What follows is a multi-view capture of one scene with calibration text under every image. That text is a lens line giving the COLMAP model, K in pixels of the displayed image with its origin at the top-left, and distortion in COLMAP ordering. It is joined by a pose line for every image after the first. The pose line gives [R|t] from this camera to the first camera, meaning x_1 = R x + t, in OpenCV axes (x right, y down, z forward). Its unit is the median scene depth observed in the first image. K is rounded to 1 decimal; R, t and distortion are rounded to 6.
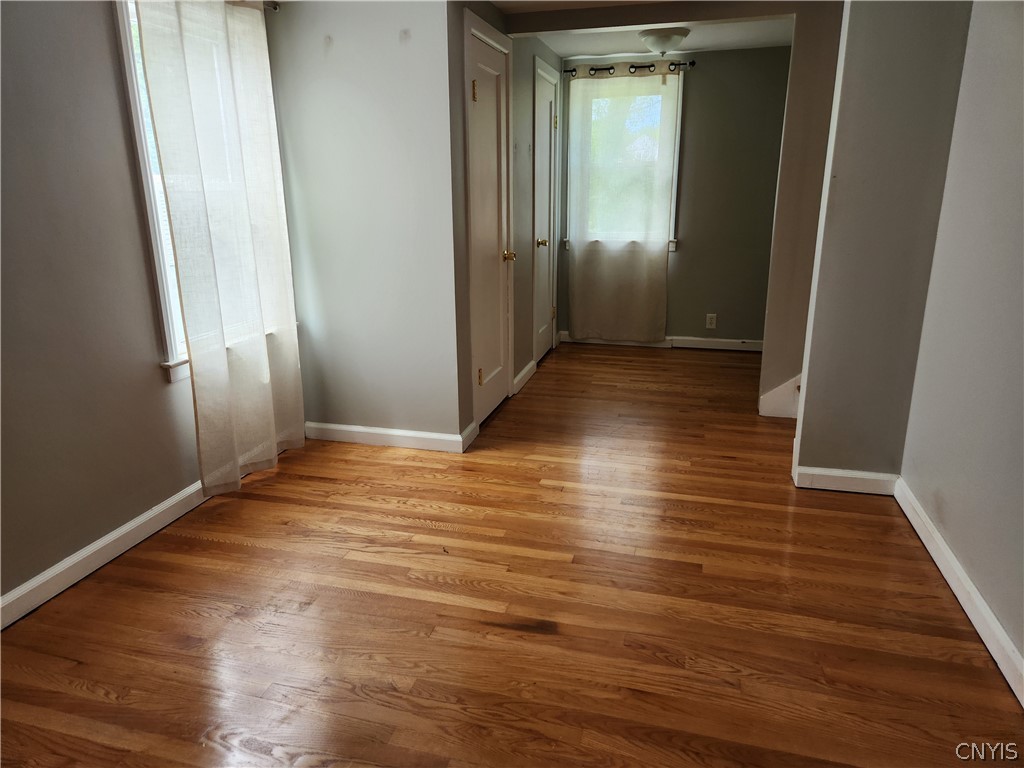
lens RADIAL K [[691.3, 0, 504.0], [0, 691.3, 365.6], [0, 0, 1]] dist [0.077055, -0.064476]
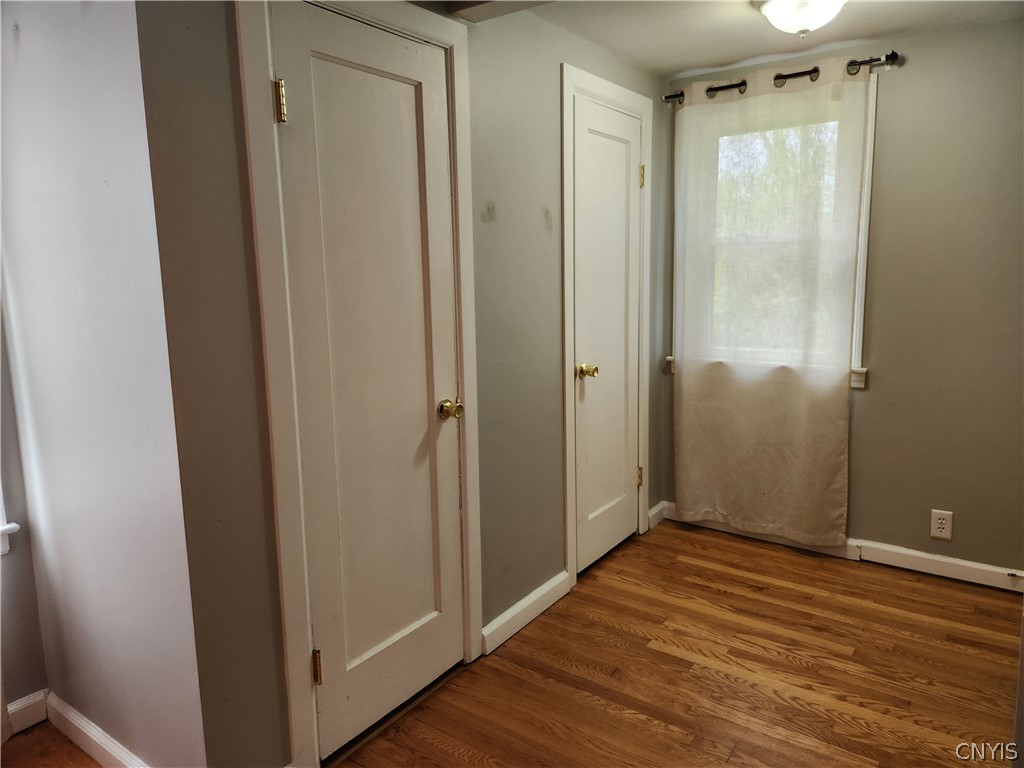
lens RADIAL K [[691.3, 0, 500.7], [0, 691.3, 364.3], [0, 0, 1]] dist [0.077055, -0.064476]
pose [[0.936242, 0.036494, -0.349455, 0.175133], [-0.076112, 0.992040, -0.100315, -0.108480], [0.343013, 0.120517, 0.931567, 0.390564]]
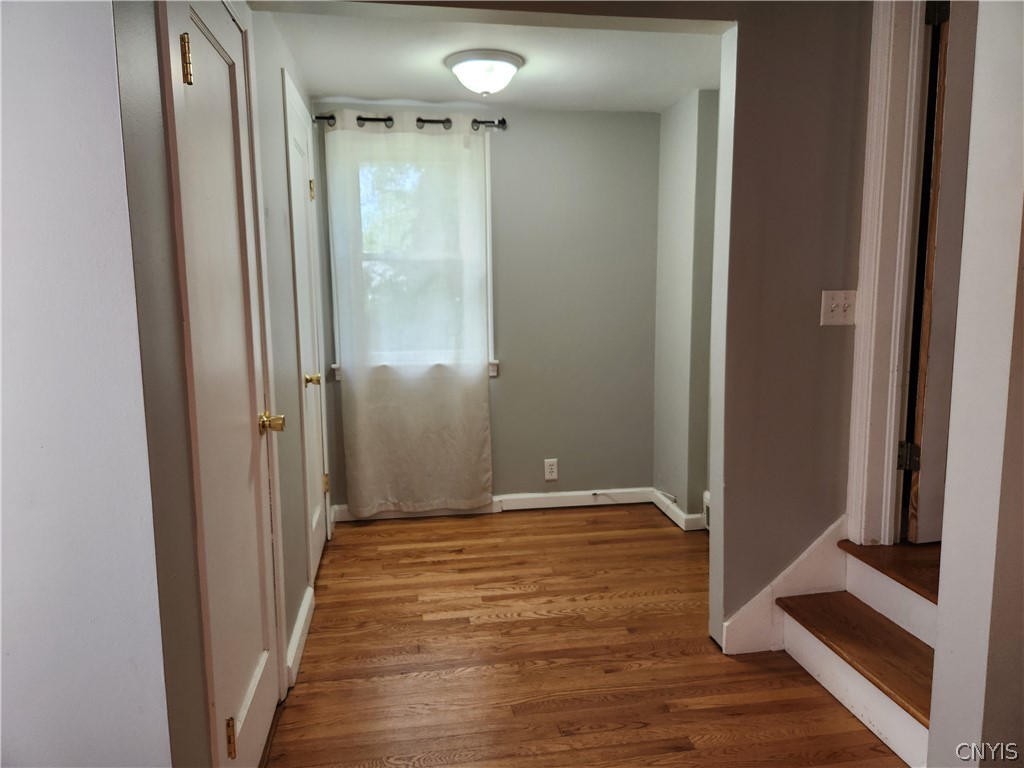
lens RADIAL K [[691.3, 0, 504.5], [0, 691.3, 364.4], [0, 0, 1]] dist [0.077055, -0.064476]
pose [[0.913343, -0.050593, 0.404035, -0.030666], [0.107793, 0.986893, -0.120094, -0.093390], [-0.392664, 0.153239, 0.906826, 0.367992]]
